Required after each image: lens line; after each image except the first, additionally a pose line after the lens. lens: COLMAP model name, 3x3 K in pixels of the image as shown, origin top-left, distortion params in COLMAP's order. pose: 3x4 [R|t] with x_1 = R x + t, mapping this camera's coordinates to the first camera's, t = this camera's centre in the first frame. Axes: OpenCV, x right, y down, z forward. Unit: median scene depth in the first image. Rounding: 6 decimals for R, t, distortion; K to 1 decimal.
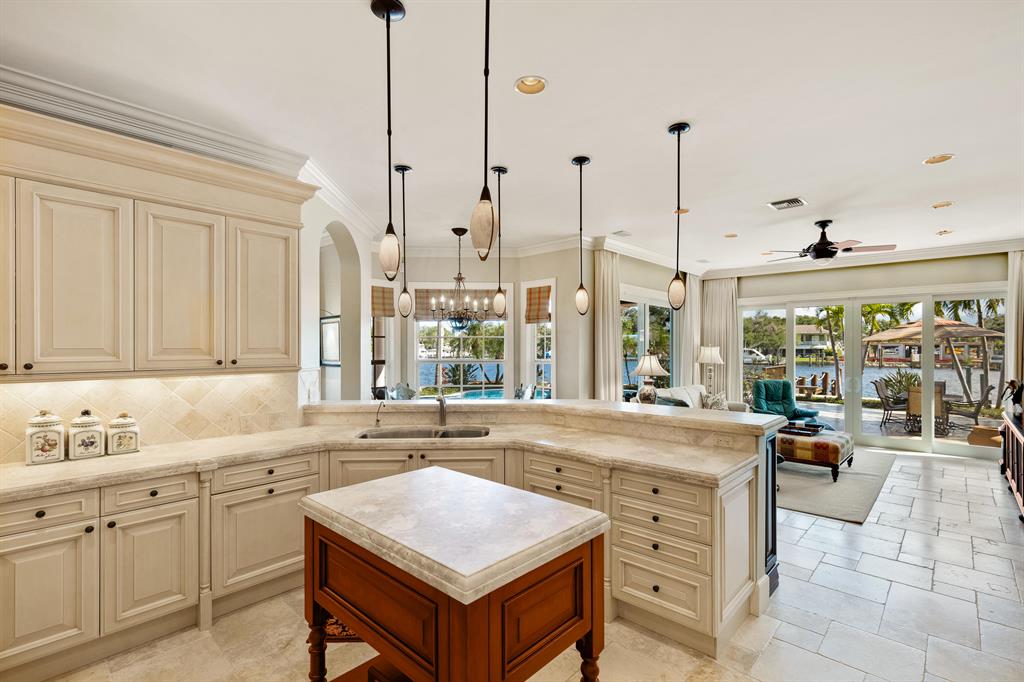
lens RADIAL K [[469.8, 0, 514.7], [0, 469.8, 347.1], [0, 0, 1]] dist [0.000913, 0.000508]
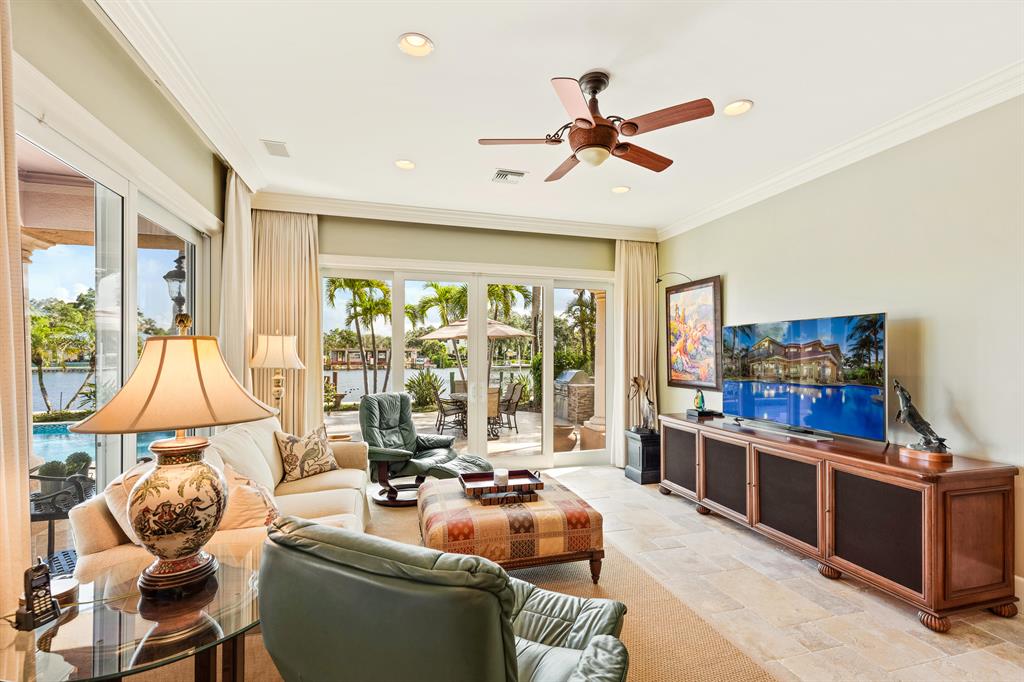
lens RADIAL K [[465.7, 0, 528.3], [0, 465.7, 351.4], [0, 0, 1]] dist [0.001151, -0.000004]
pose [[0.504822, 0.004436, 0.863212, 0.129530], [-0.001551, 0.999990, -0.004232, 0.019124], [-0.863222, 0.000797, 0.504824, 0.551705]]
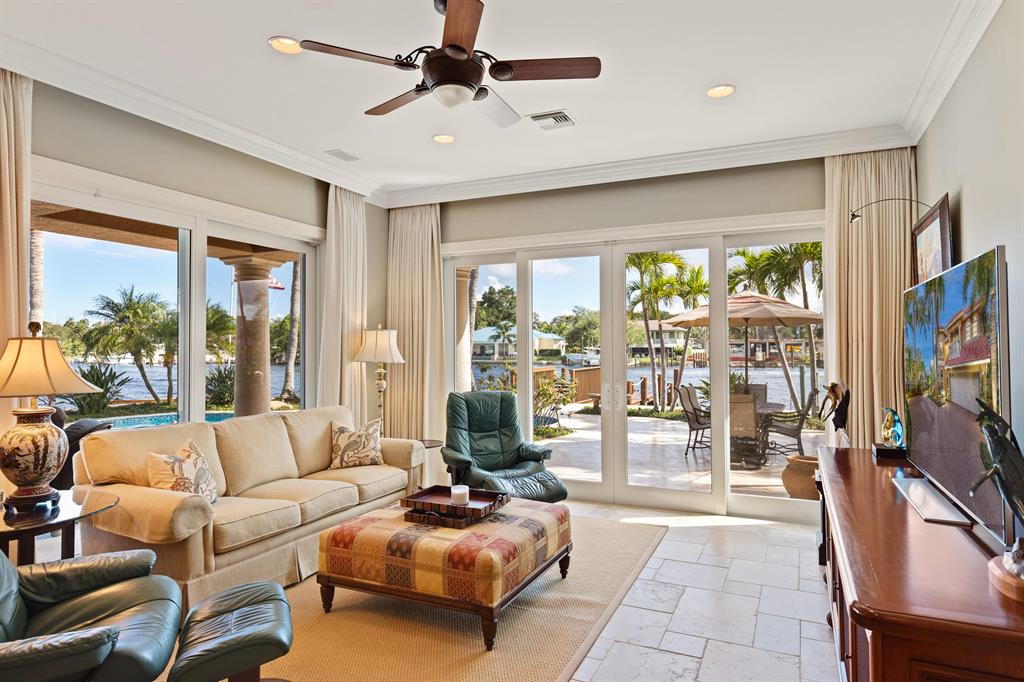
lens RADIAL K [[603.9, 0, 515.7], [0, 603.9, 333.8], [0, 0, 1]] dist [0.002879, 0.001128]
pose [[0.949788, 0.000405, 0.312894, 0.373664], [0.006999, 0.999721, -0.022539, 0.020427], [-0.312816, 0.023597, 0.949521, 0.343701]]
